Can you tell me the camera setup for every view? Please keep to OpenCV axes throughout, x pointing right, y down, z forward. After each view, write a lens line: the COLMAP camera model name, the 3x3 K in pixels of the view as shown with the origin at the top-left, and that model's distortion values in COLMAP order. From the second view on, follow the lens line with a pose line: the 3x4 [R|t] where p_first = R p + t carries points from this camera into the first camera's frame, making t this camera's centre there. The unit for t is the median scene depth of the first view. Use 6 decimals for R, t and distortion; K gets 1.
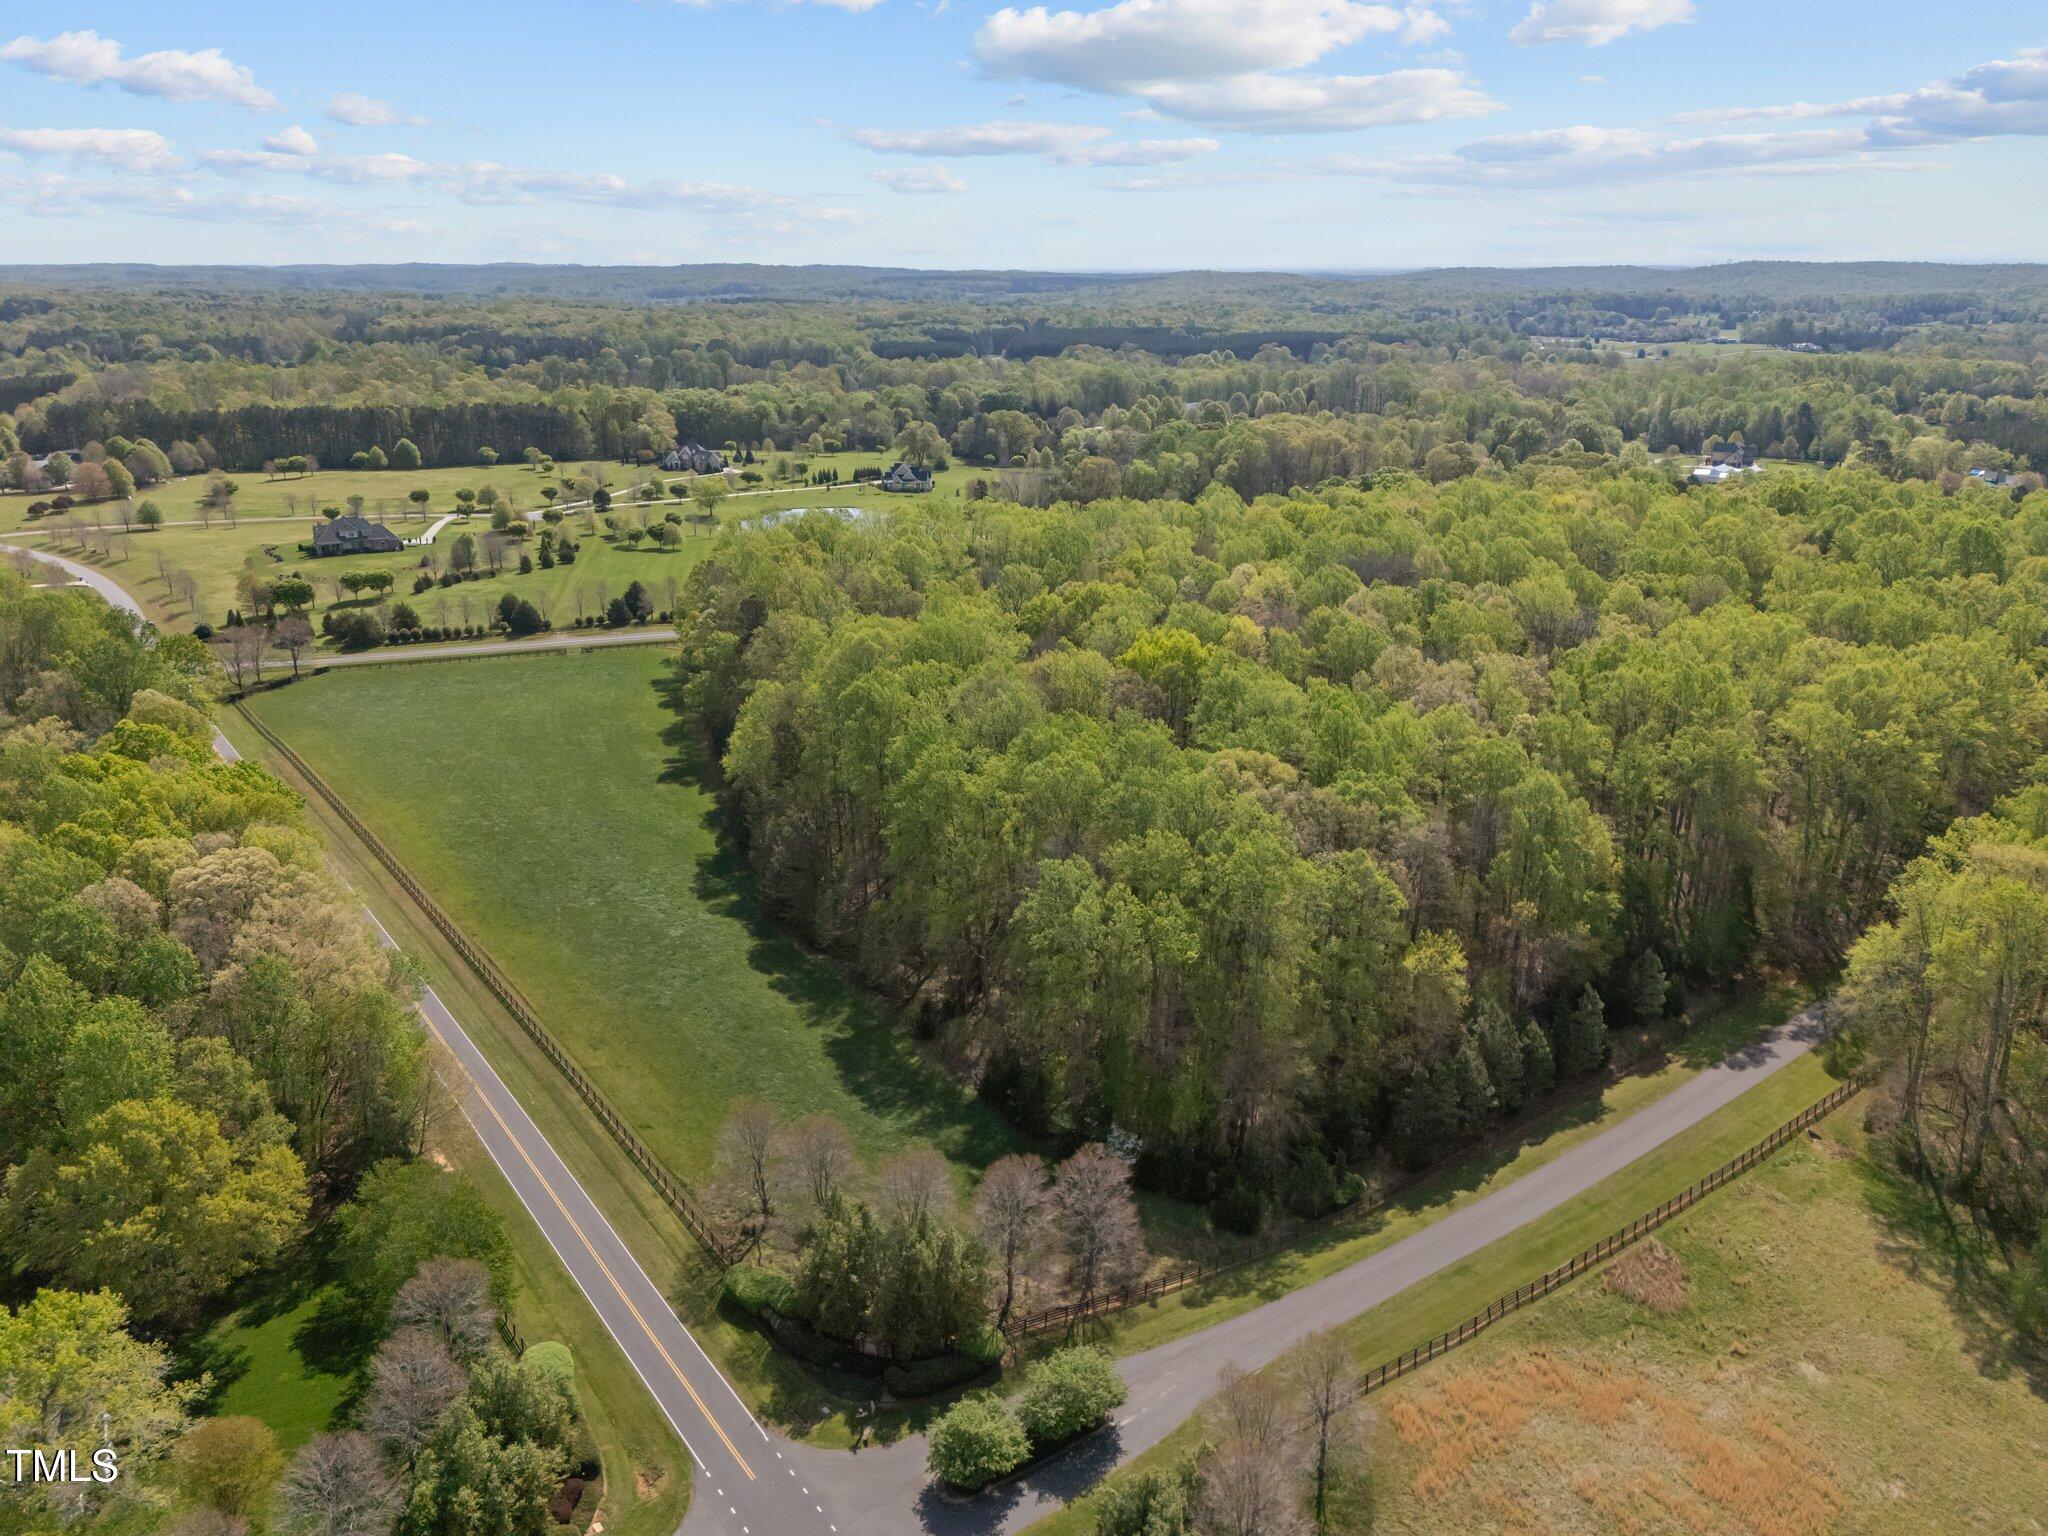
lens RADIAL K [[1522.9, 0, 1016.0], [0, 1522.9, 763.8], [0, 0, 1]] dist [0.075107, -0.070326]
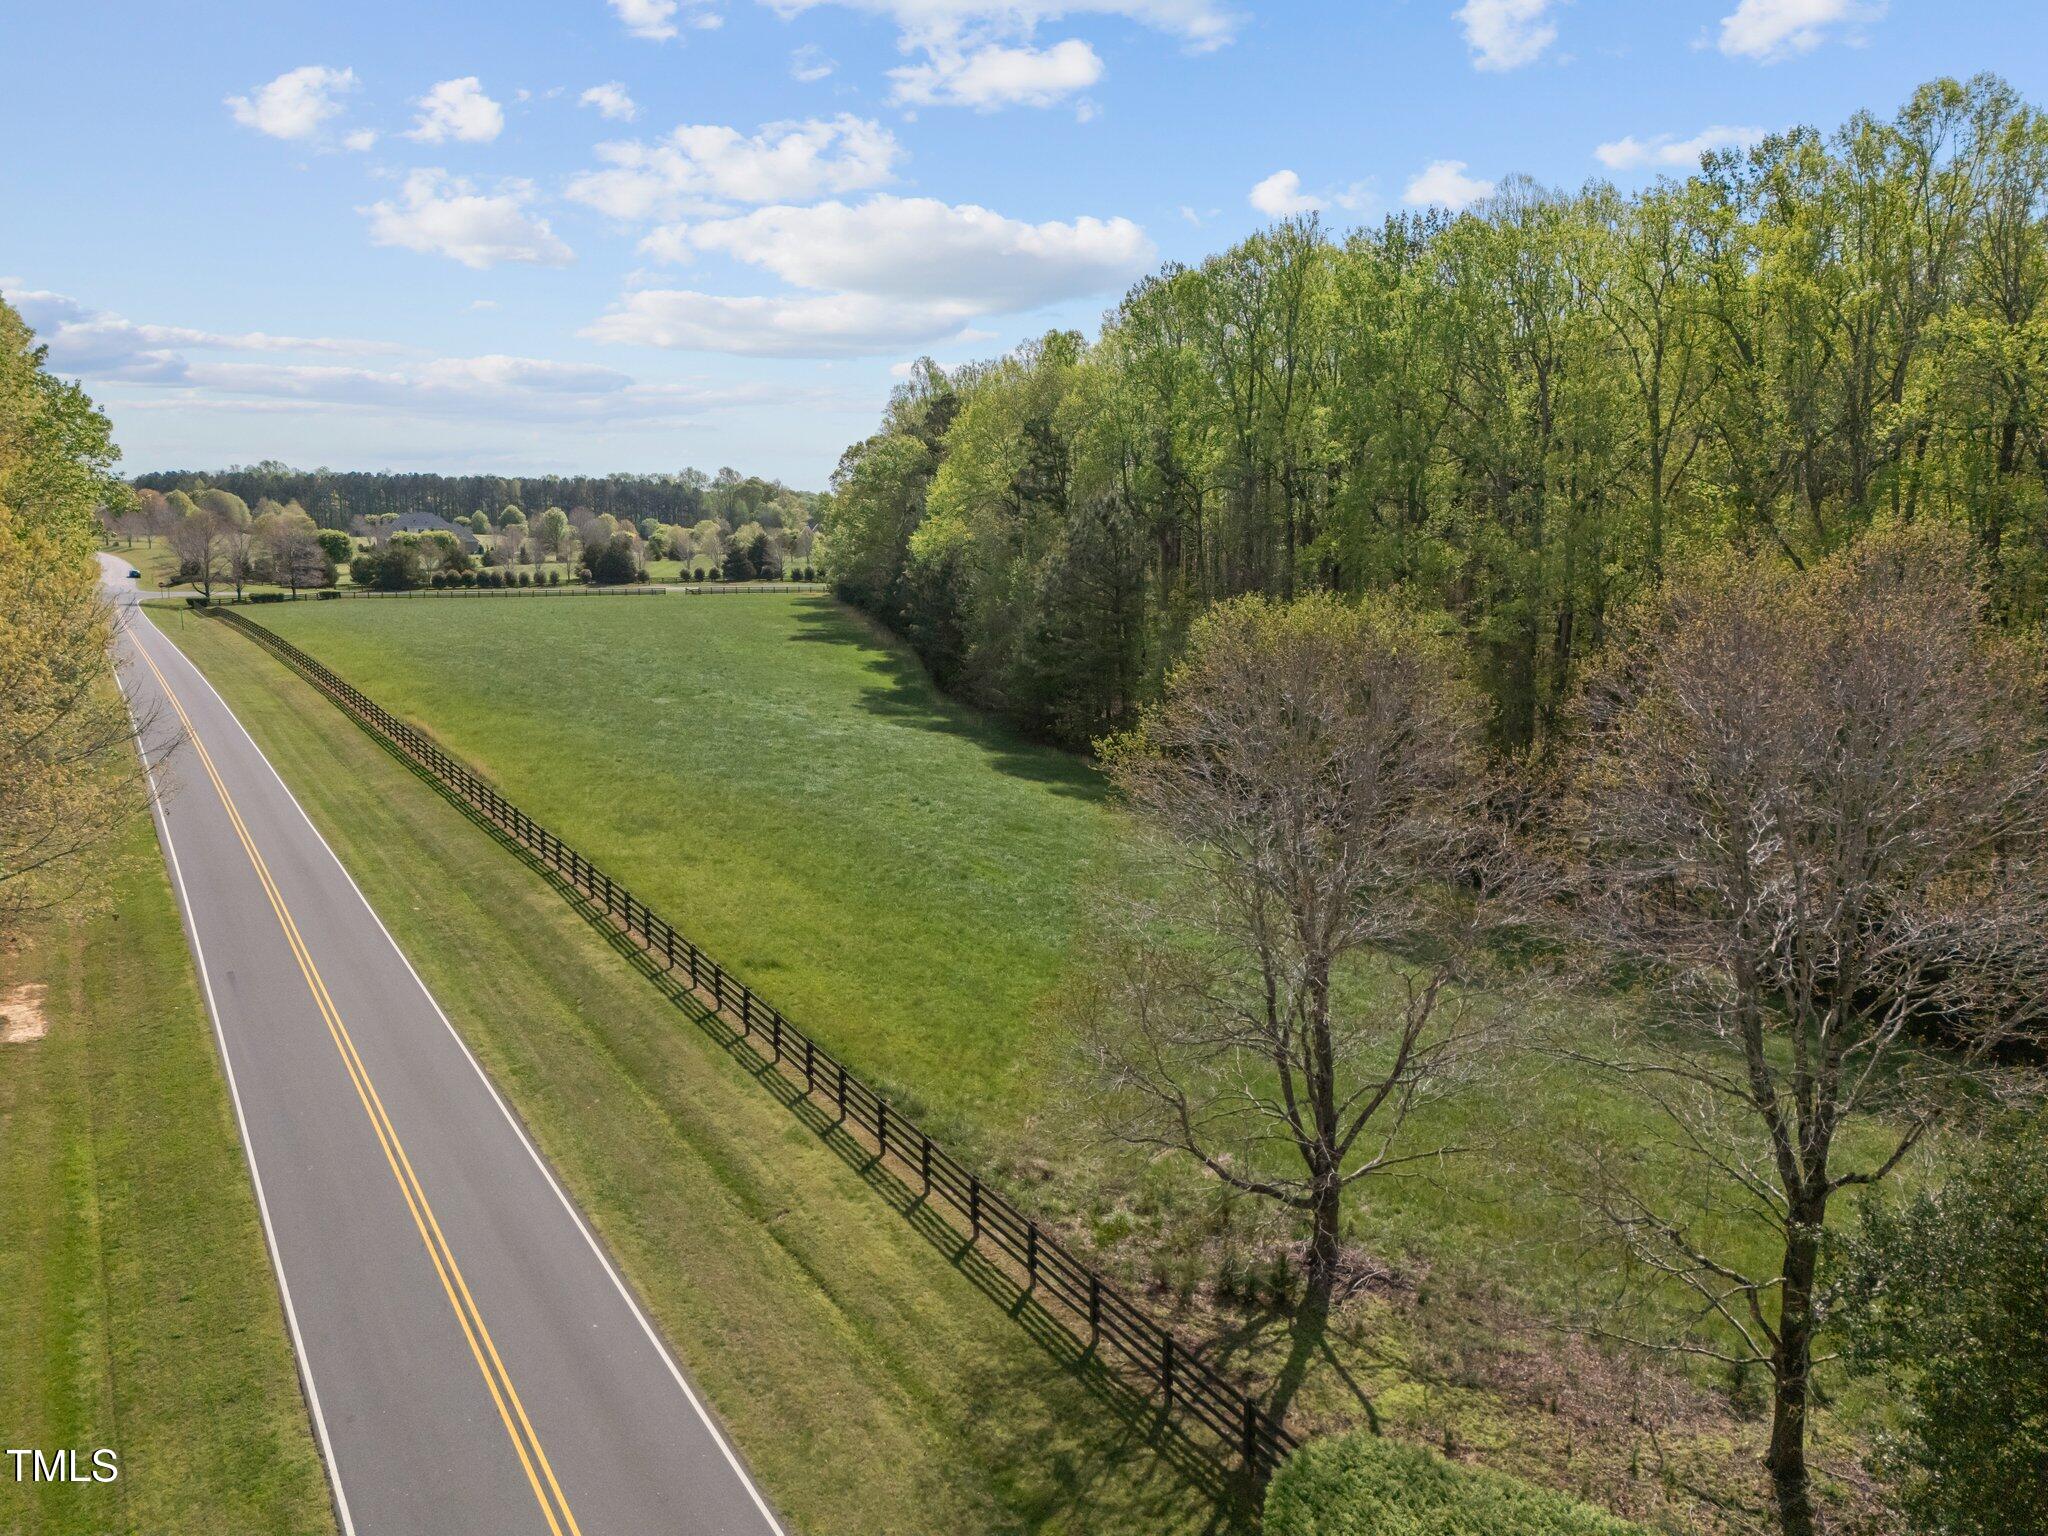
lens RADIAL K [[1466.8, 0, 1026.9], [0, 1466.8, 830.0], [0, 0, 1]] dist [0.072840, -0.059912]
pose [[0.997877, 0.037529, -0.053218, -0.059092], [-0.043031, 0.993402, -0.106308, 0.080115], [0.048878, 0.108373, 0.992908, 0.240175]]
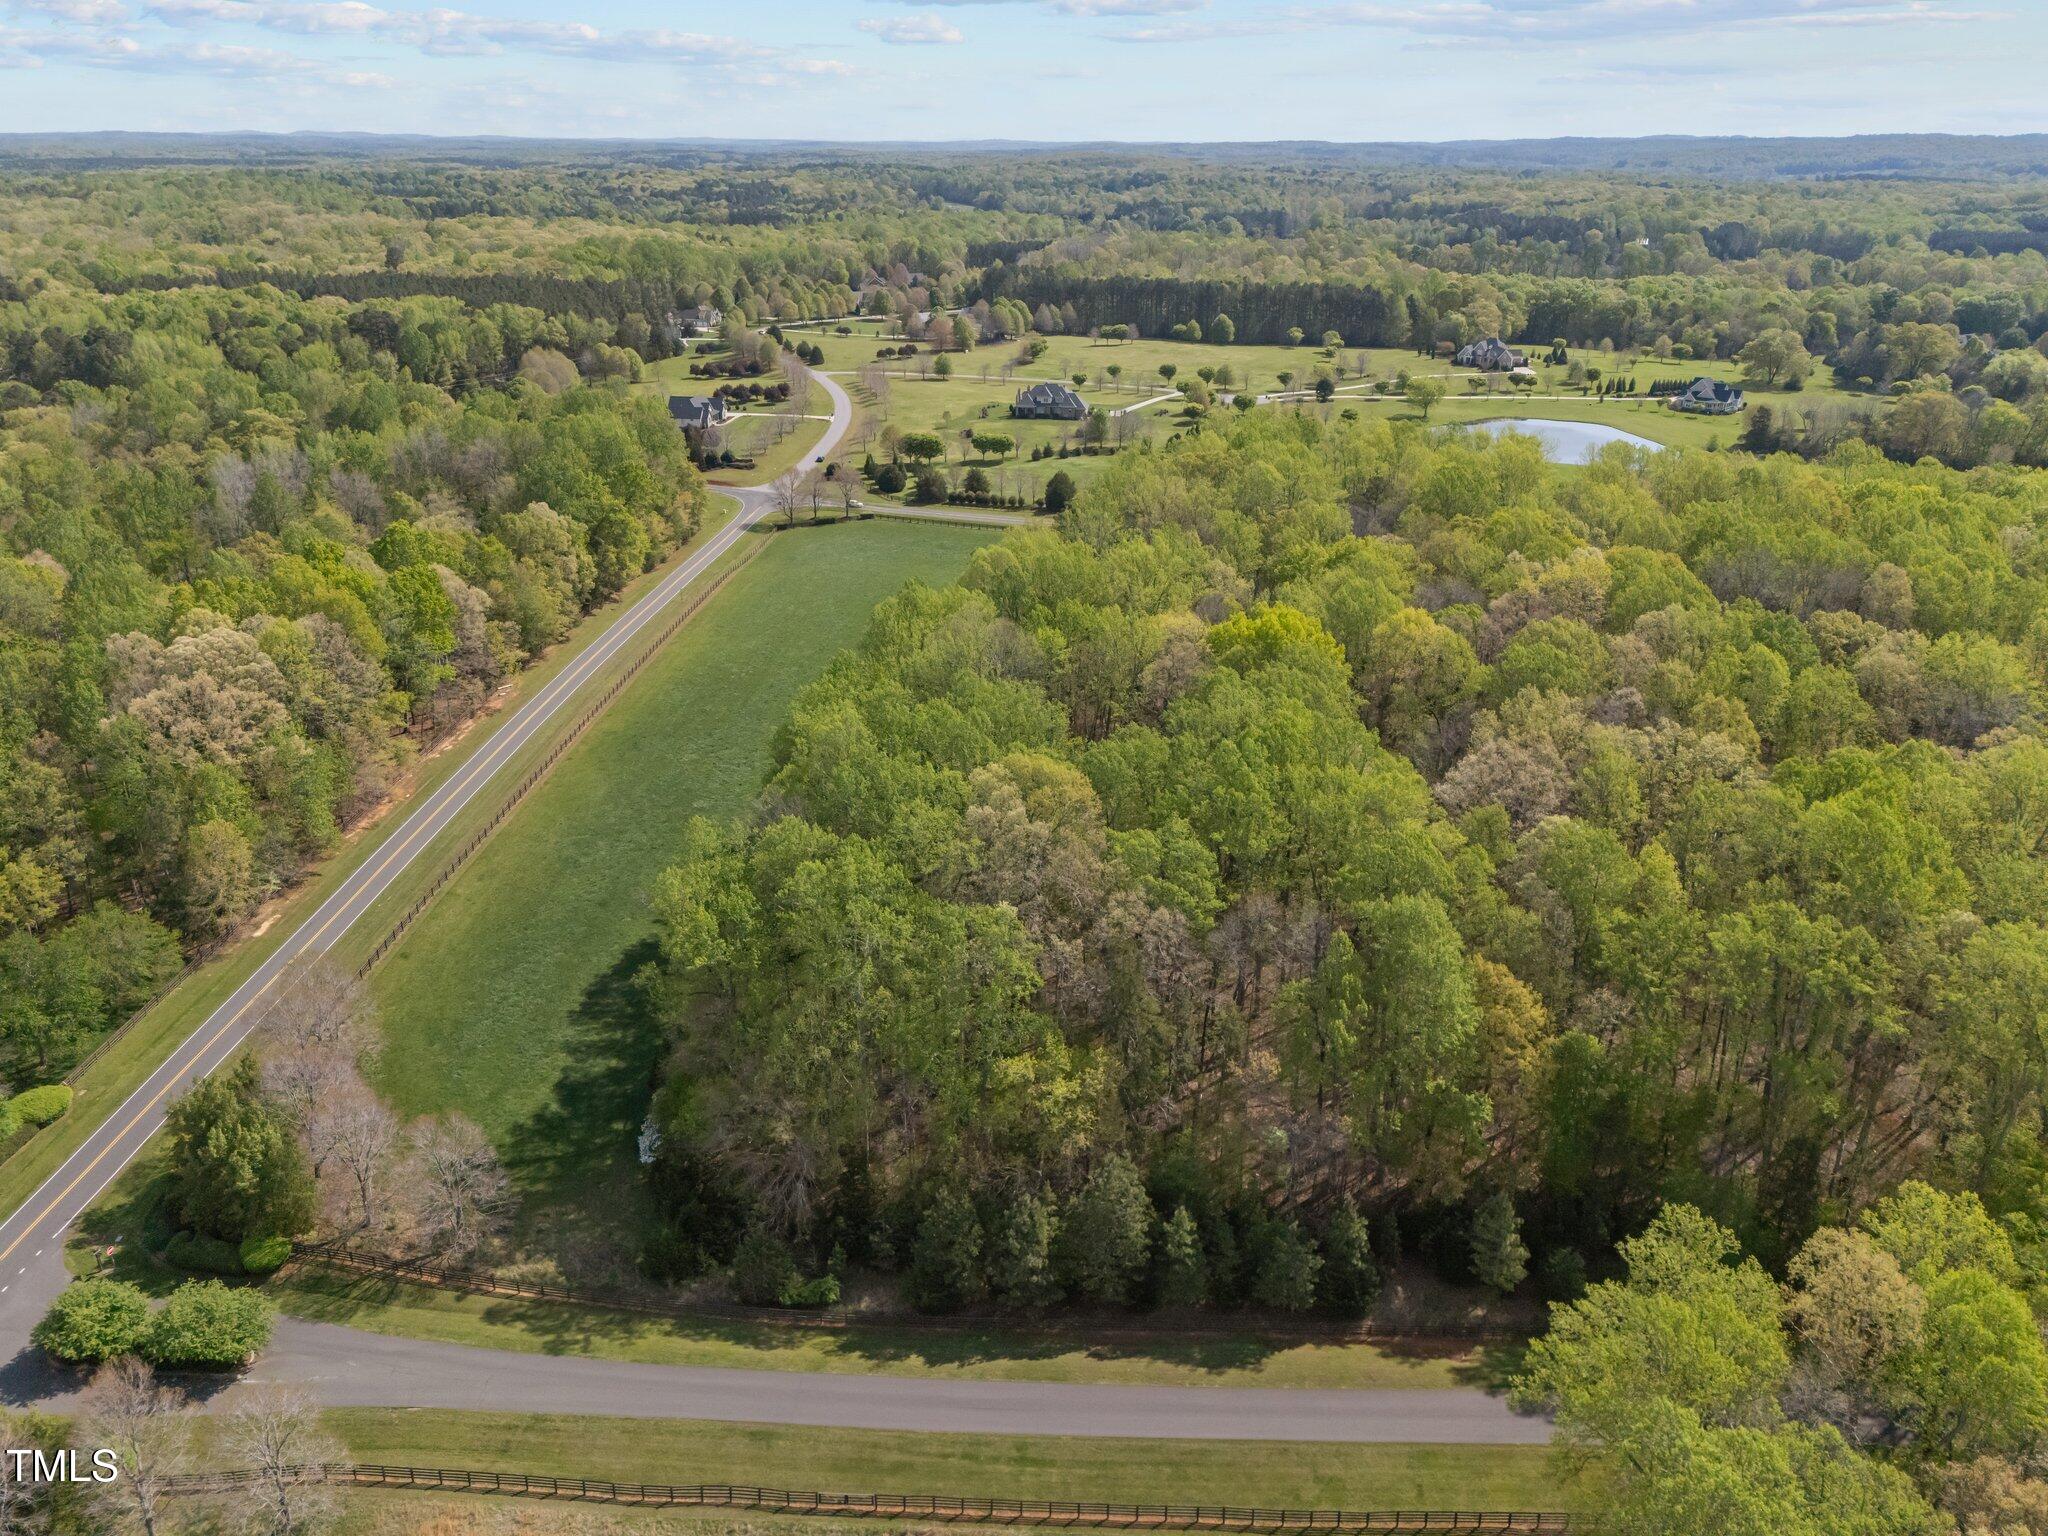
lens RADIAL K [[1466.8, 0, 1026.9], [0, 1466.8, 830.0], [0, 0, 1]] dist [0.072840, -0.059912]
pose [[0.777060, 0.269940, -0.568604, 0.226766], [-0.199375, 0.962411, 0.184428, -0.044310], [0.597015, -0.029946, 0.801671, 0.141371]]
